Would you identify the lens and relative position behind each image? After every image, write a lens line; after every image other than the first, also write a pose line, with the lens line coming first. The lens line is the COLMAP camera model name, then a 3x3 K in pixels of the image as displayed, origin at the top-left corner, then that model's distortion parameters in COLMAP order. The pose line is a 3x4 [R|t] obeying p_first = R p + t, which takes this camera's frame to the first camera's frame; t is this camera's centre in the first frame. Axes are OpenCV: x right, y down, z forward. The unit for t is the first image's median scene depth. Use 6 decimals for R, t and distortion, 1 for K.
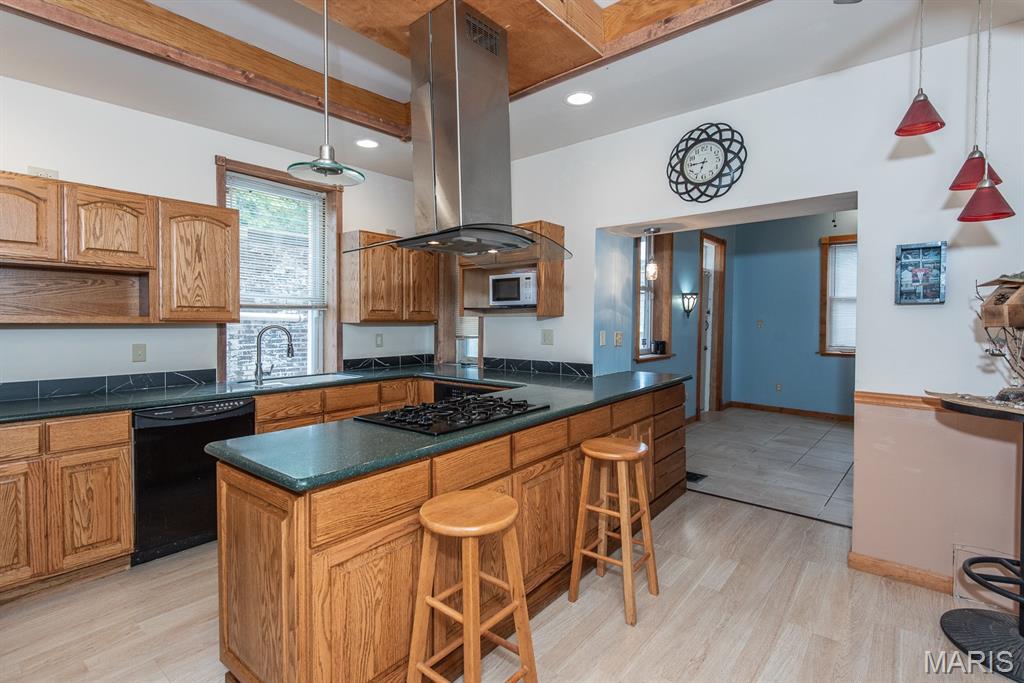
lens RADIAL K [[480.5, 0, 512.9], [0, 480.5, 313.1], [0, 0, 1]] dist [0.031290, -0.017705]
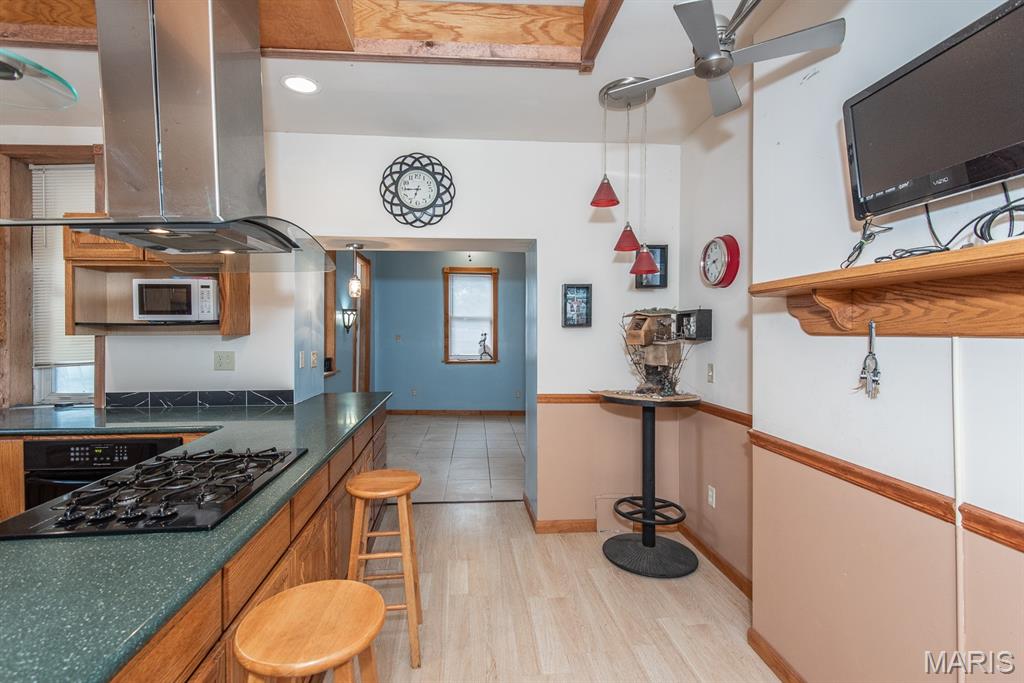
lens RADIAL K [[461.6, 0, 501.8], [0, 461.6, 325.0], [0, 0, 1]] dist [0.020464, -0.001057]
pose [[0.719691, 0.009672, 0.694227, -0.169042], [-0.008442, 0.999951, -0.005180, -0.012282], [-0.694243, -0.002133, 0.719738, 0.144437]]
